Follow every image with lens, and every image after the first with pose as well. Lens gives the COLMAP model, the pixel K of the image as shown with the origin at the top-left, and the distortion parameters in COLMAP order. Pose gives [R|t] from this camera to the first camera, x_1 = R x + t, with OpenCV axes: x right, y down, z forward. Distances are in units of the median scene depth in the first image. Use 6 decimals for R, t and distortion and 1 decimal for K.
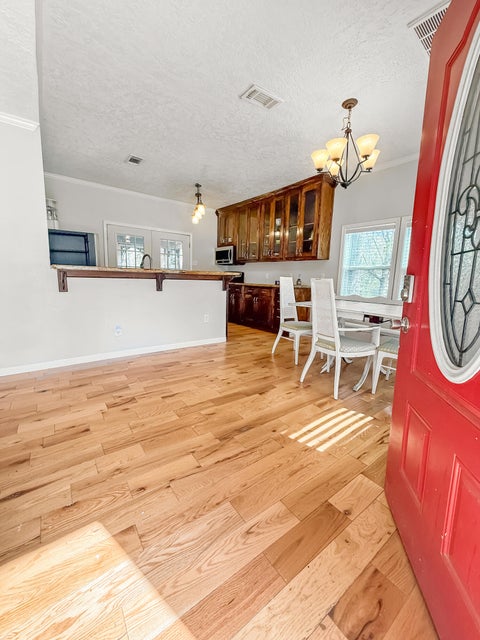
lens RADIAL K [[260.2, 0, 252.0], [0, 260.2, 319.5], [0, 0, 1]] dist [-0.002802, 0.000368]
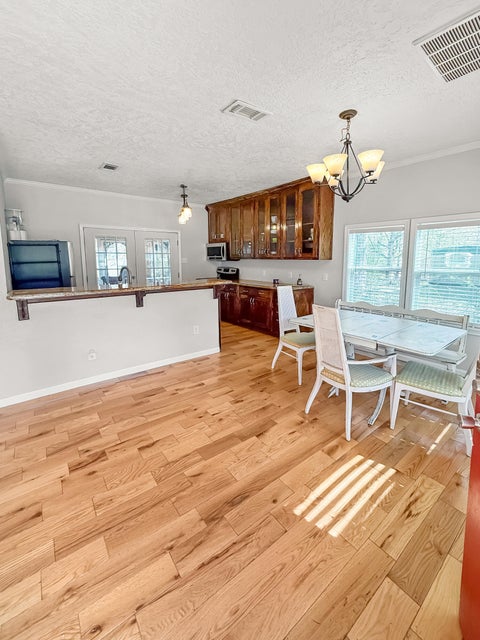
lens RADIAL K [[282.7, 0, 252.7], [0, 282.7, 287.6], [0, 0, 1]] dist [-0.001306, -0.000351]
pose [[0.999577, -0.027881, 0.008281, 0.023793], [0.028393, 0.997143, -0.069991, -0.145988], [-0.006306, 0.070197, 0.997513, 0.071007]]
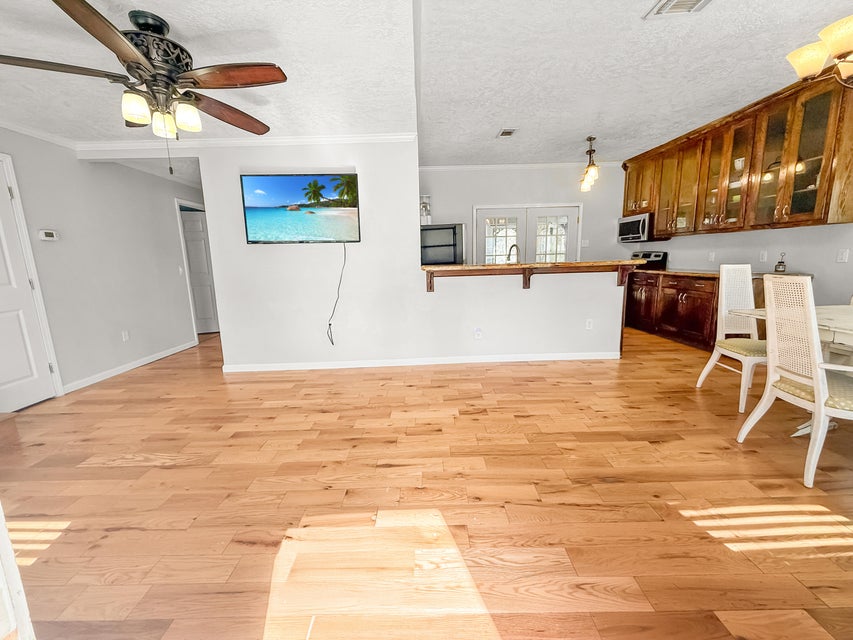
lens RADIAL K [[346.8, 0, 426.3], [0, 346.8, 344.3], [0, 0, 1]] dist [-0.002802, 0.000368]
pose [[0.794107, 0.096222, -0.600113, 0.096719], [-0.048414, 0.994265, 0.095356, -0.036476], [0.605847, -0.046669, 0.794211, -0.094637]]
